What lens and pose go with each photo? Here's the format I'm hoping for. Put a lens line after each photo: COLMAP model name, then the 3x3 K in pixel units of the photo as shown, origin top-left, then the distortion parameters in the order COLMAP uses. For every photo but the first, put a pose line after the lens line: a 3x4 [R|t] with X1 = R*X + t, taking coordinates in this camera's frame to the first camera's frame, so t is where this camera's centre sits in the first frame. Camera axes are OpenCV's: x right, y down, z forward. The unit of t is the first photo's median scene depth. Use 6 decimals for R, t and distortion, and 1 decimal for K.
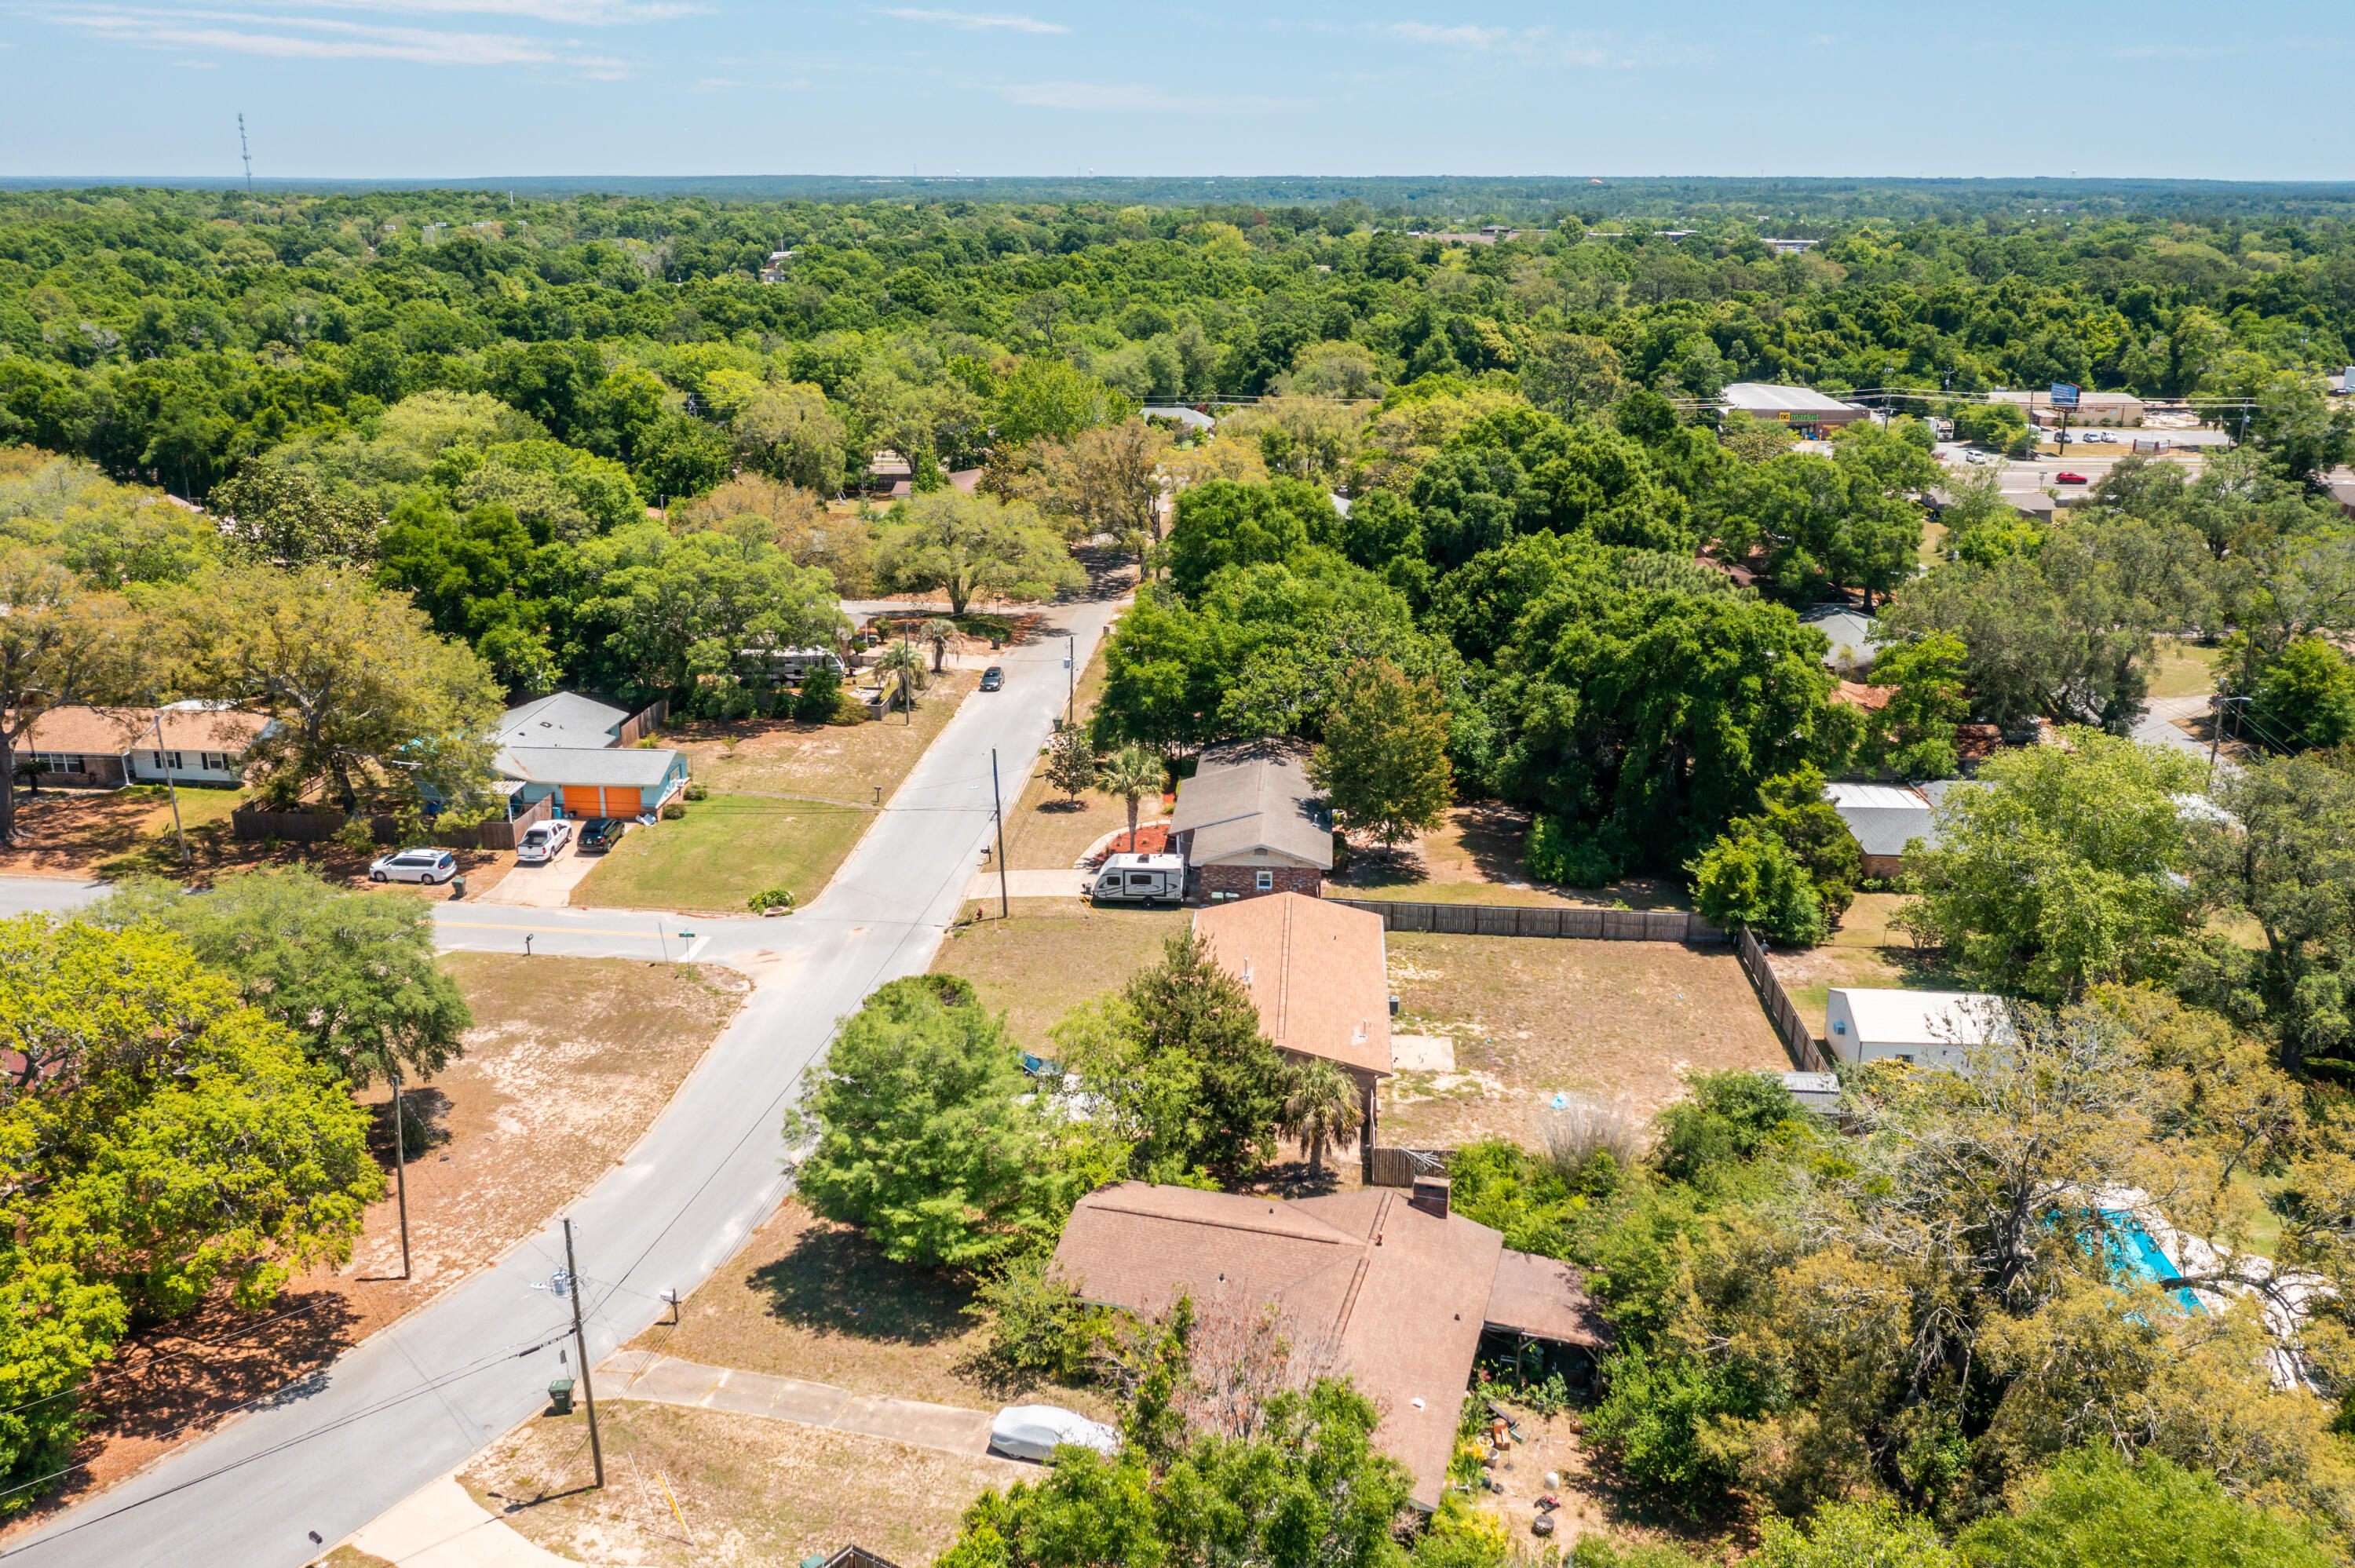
lens RADIAL K [[1924.3, 0, 1177.5], [0, 1924.3, 784.0], [0, 0, 1]] dist [-0.000253, 0.000246]
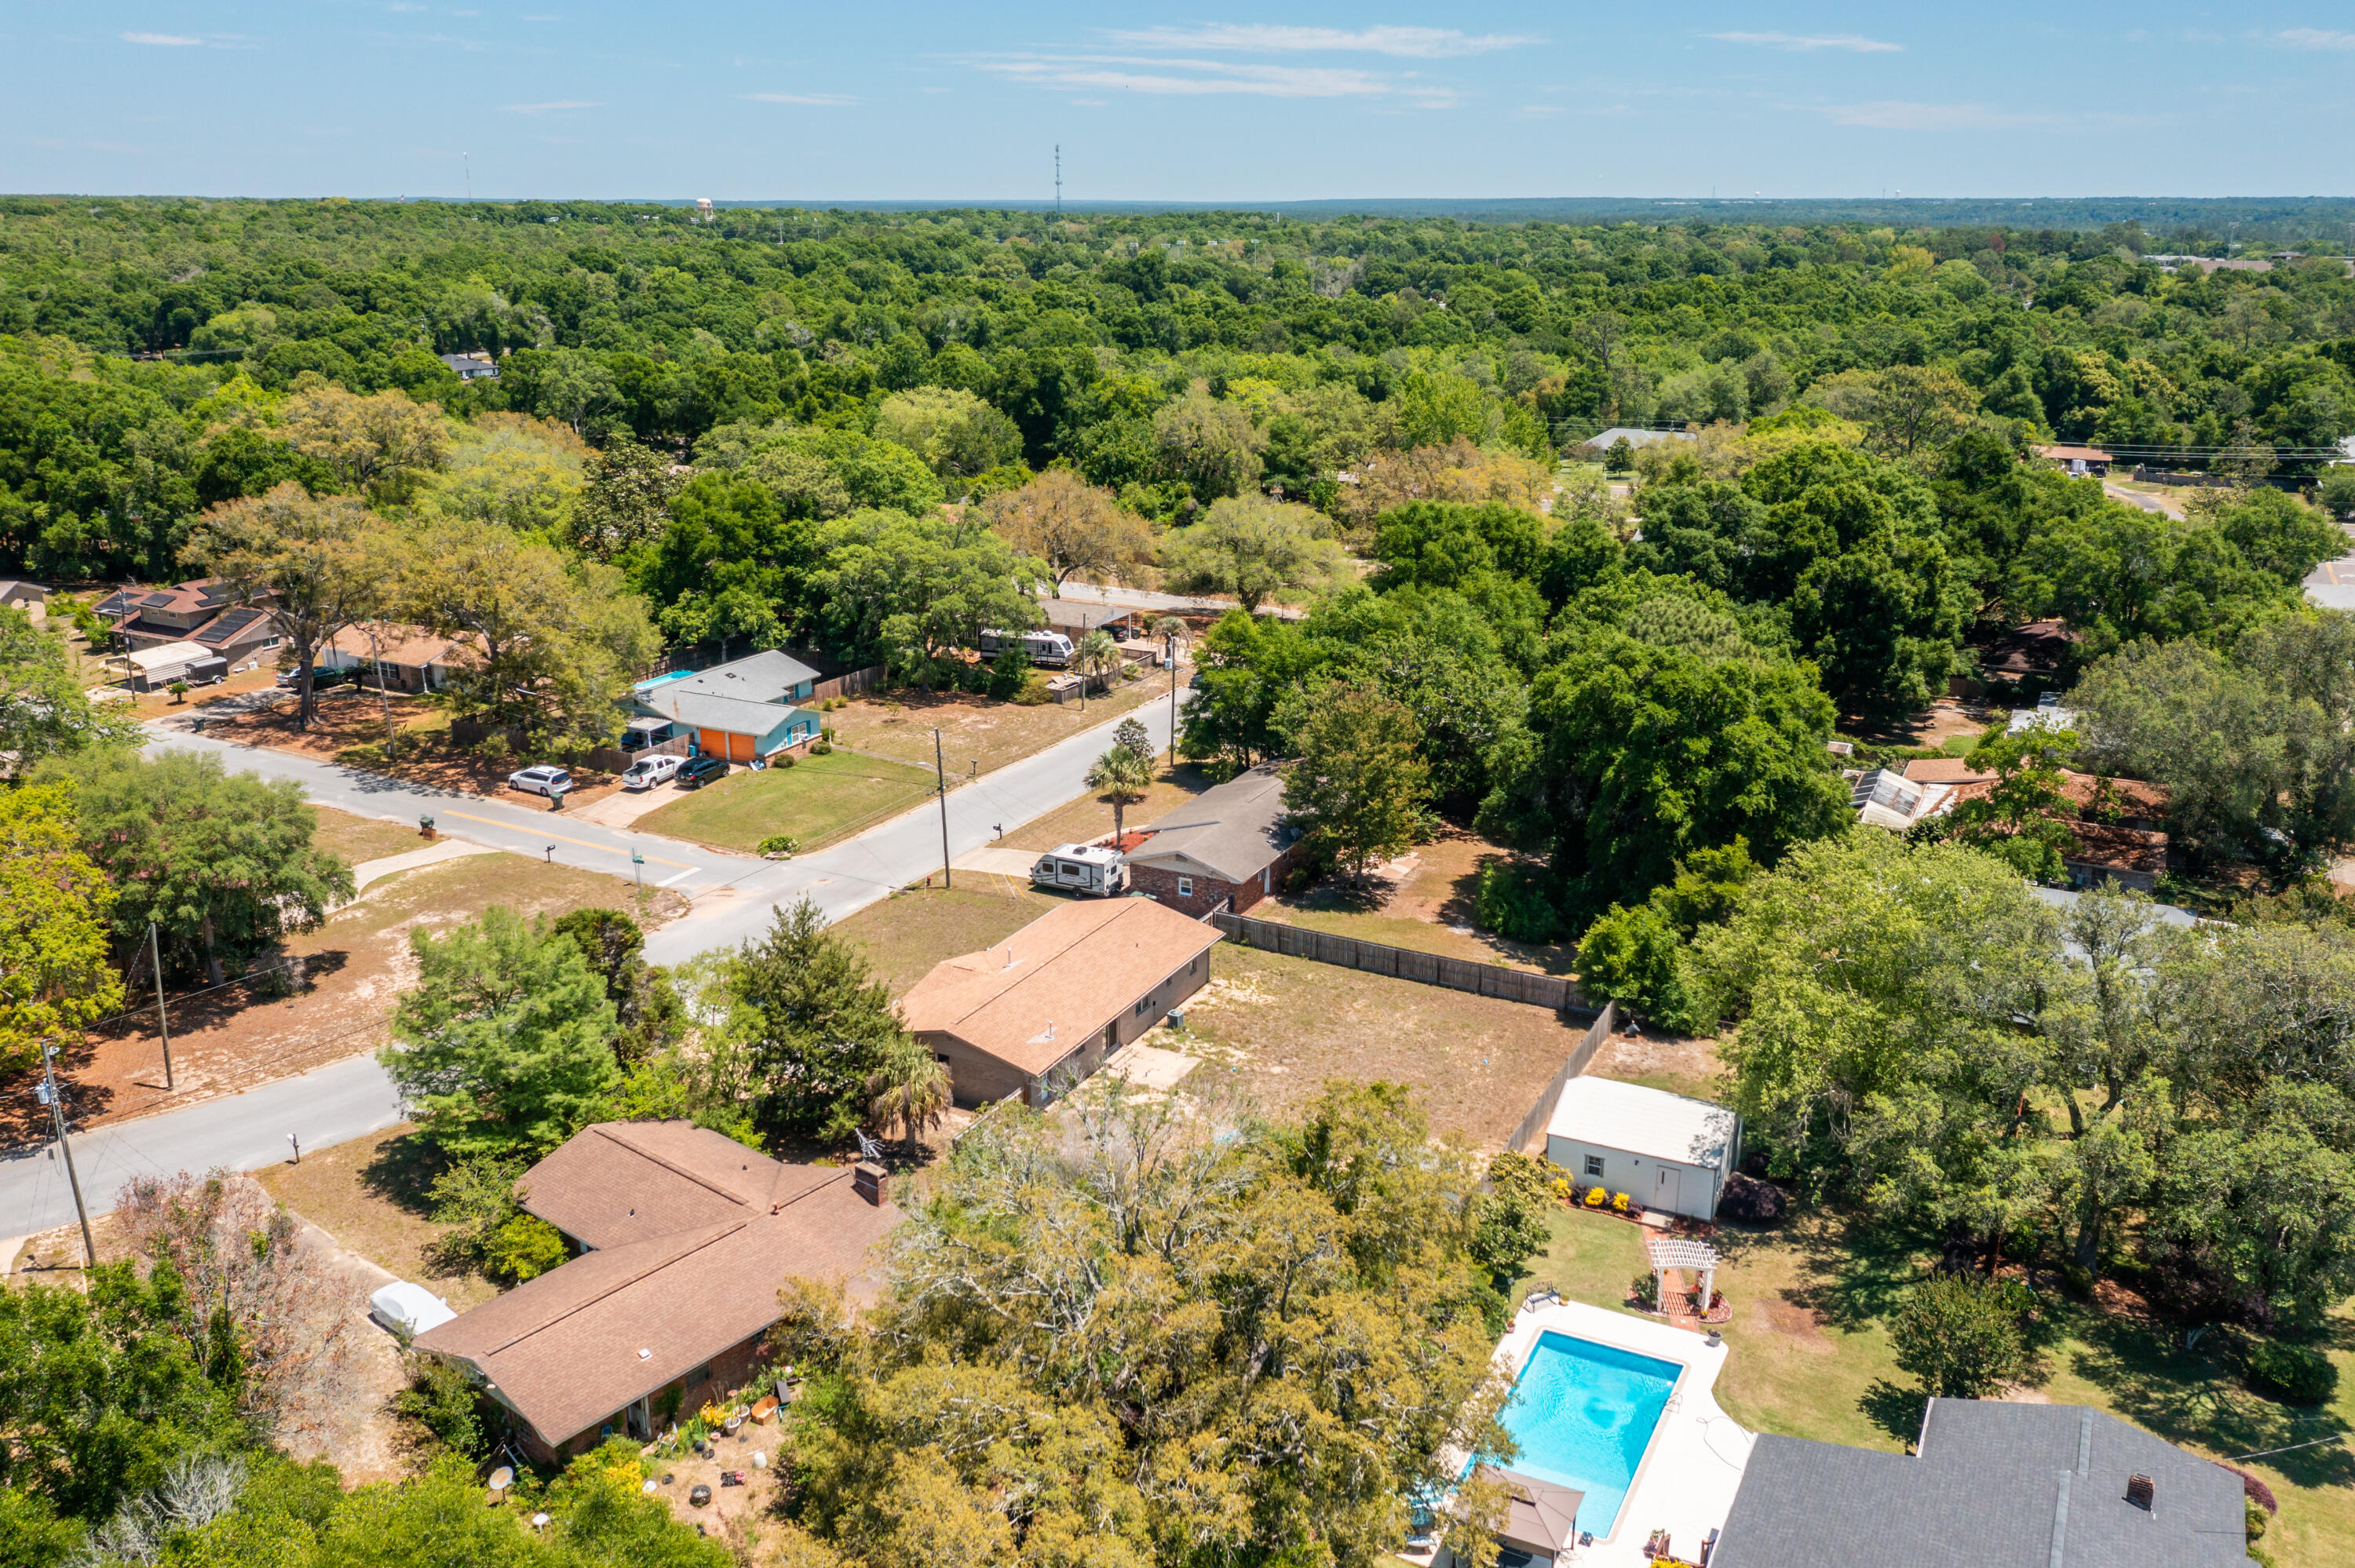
lens RADIAL K [[1864.8, 0, 1177.5], [0, 1864.8, 784.0], [0, 0, 1]] dist [-0.000034, -0.000469]
pose [[0.921835, 0.114246, -0.370362, 0.316260], [-0.114865, 0.993170, 0.020464, -0.018783], [0.370170, 0.023678, 0.928662, 0.064543]]
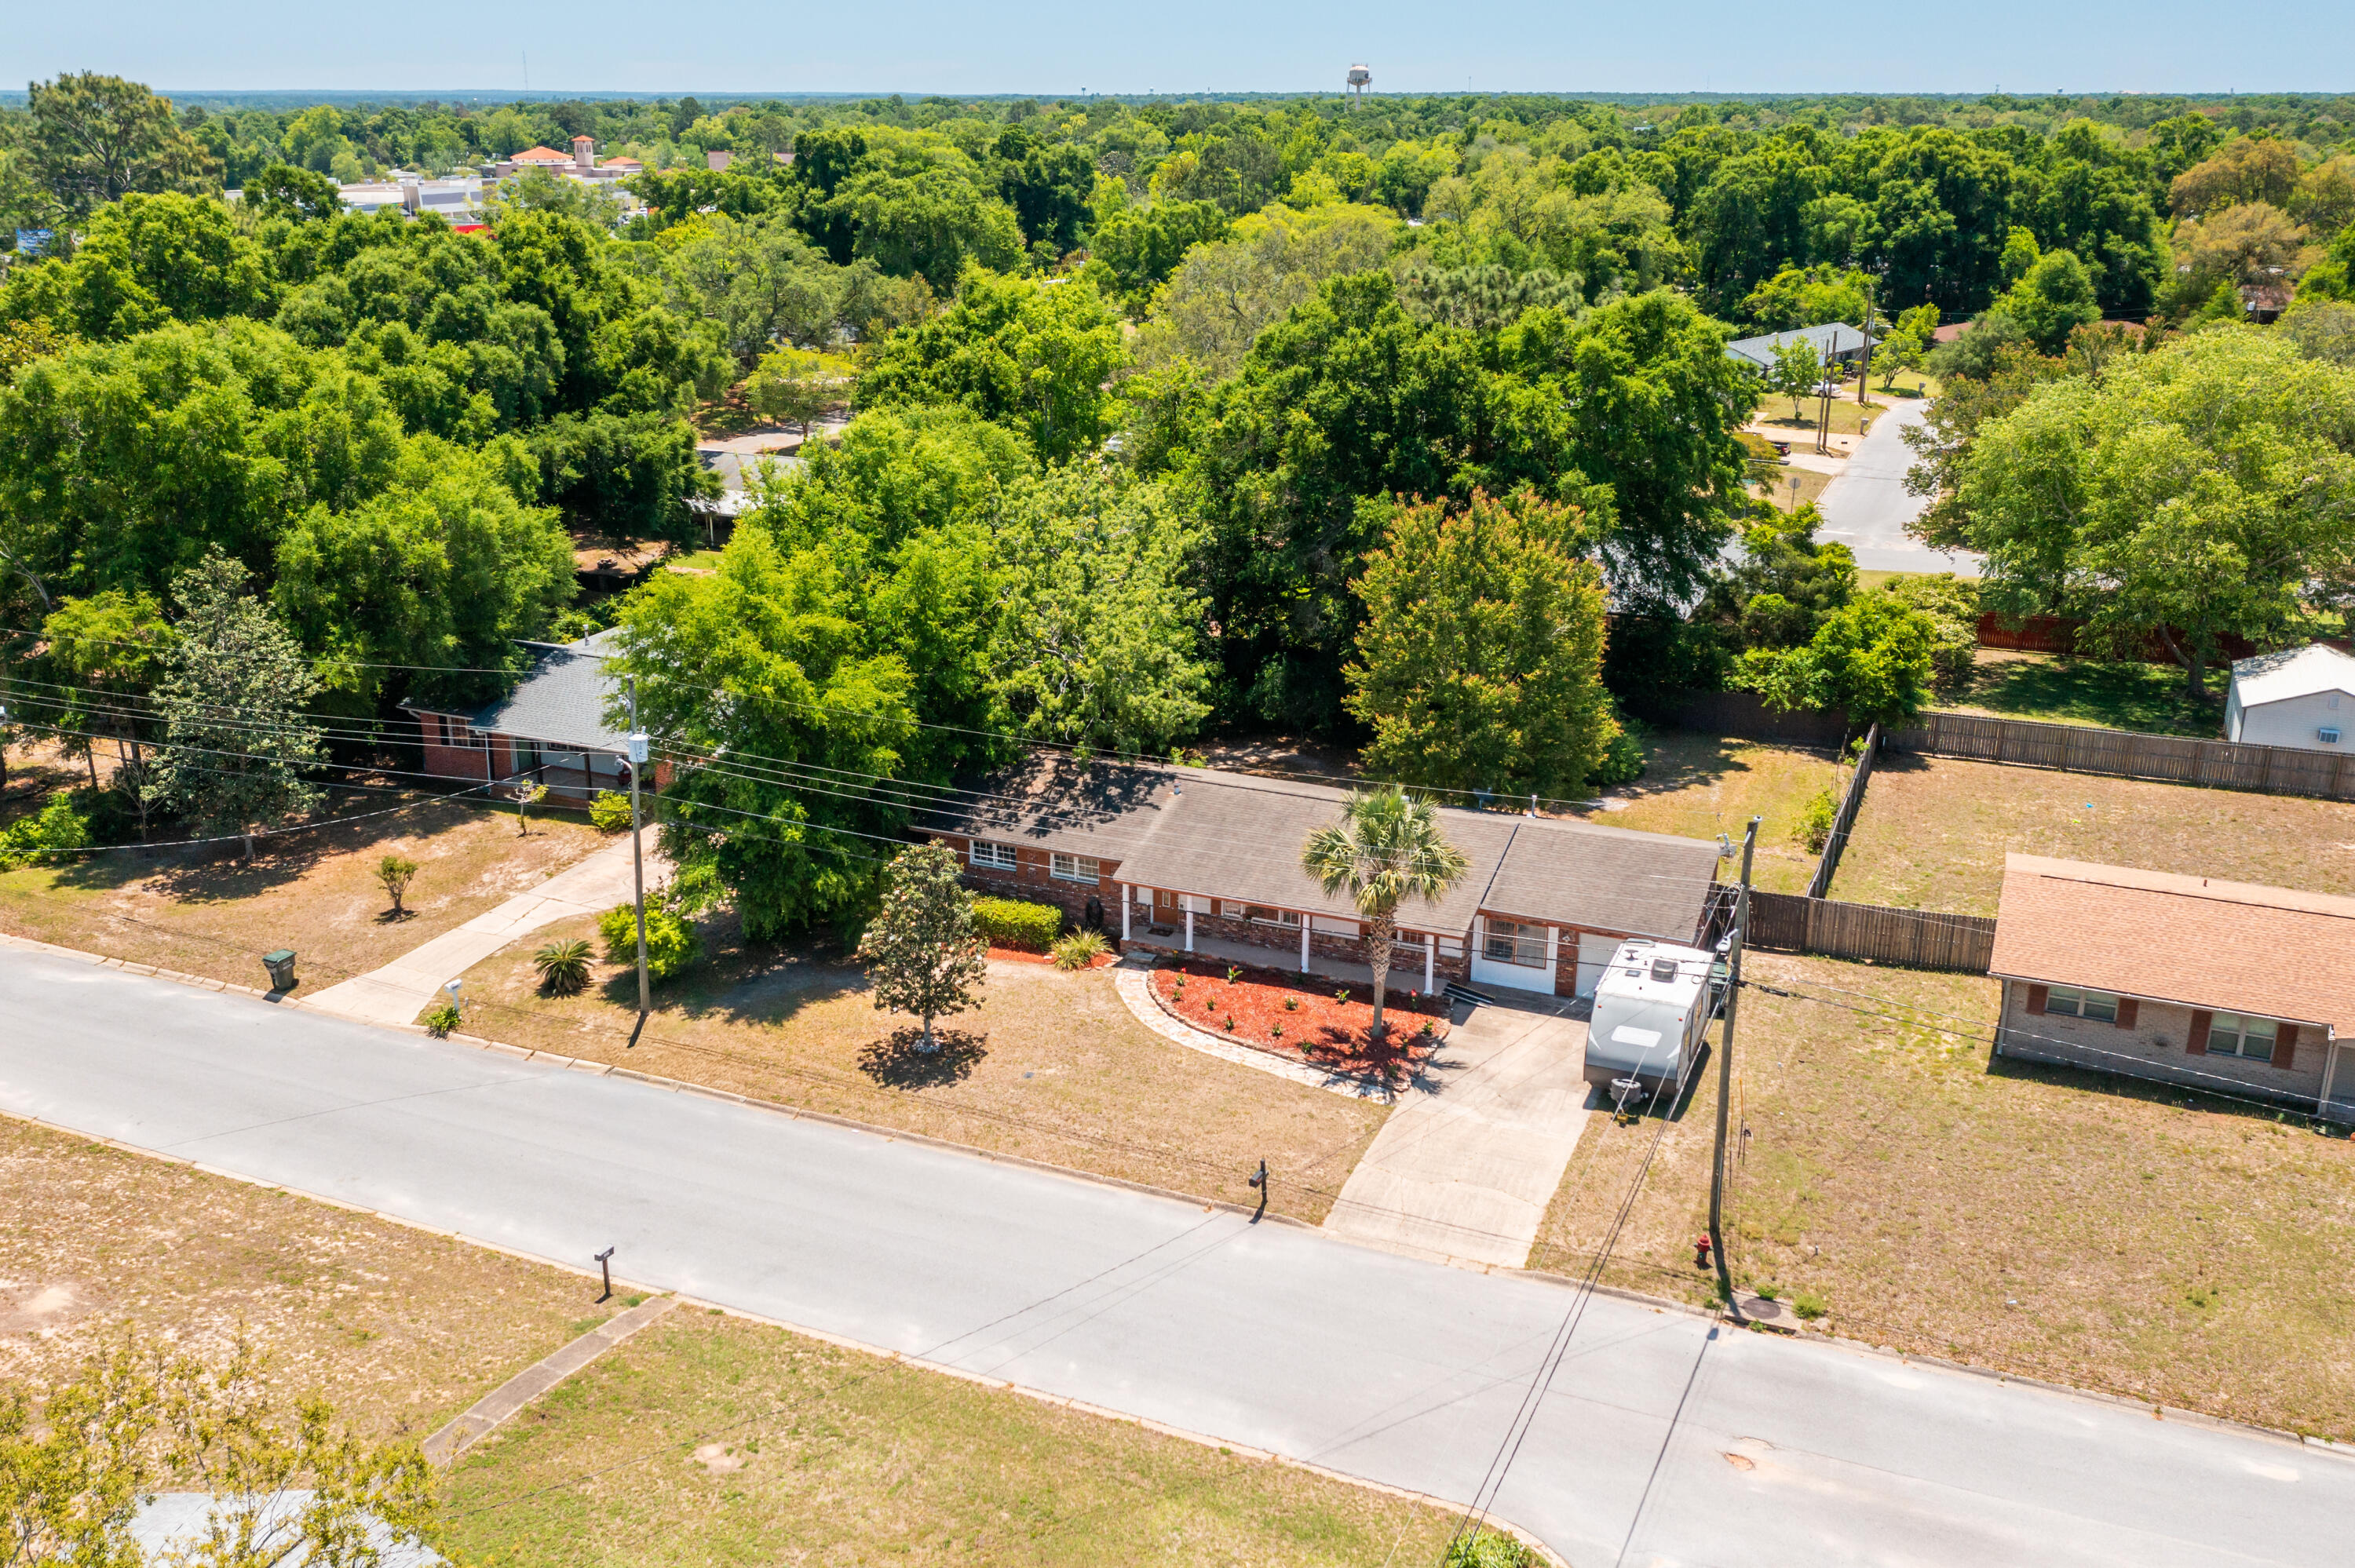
lens RADIAL K [[2046.2, 0, 1135.9], [0, 2046.2, 768.5], [0, 0, 1]] dist [-0.005163, 0.000363]
pose [[0.344100, -0.294820, 0.891446, -0.377273], [0.279574, 0.938532, 0.202476, -0.110016], [-0.896345, 0.179554, 0.405373, 0.715475]]
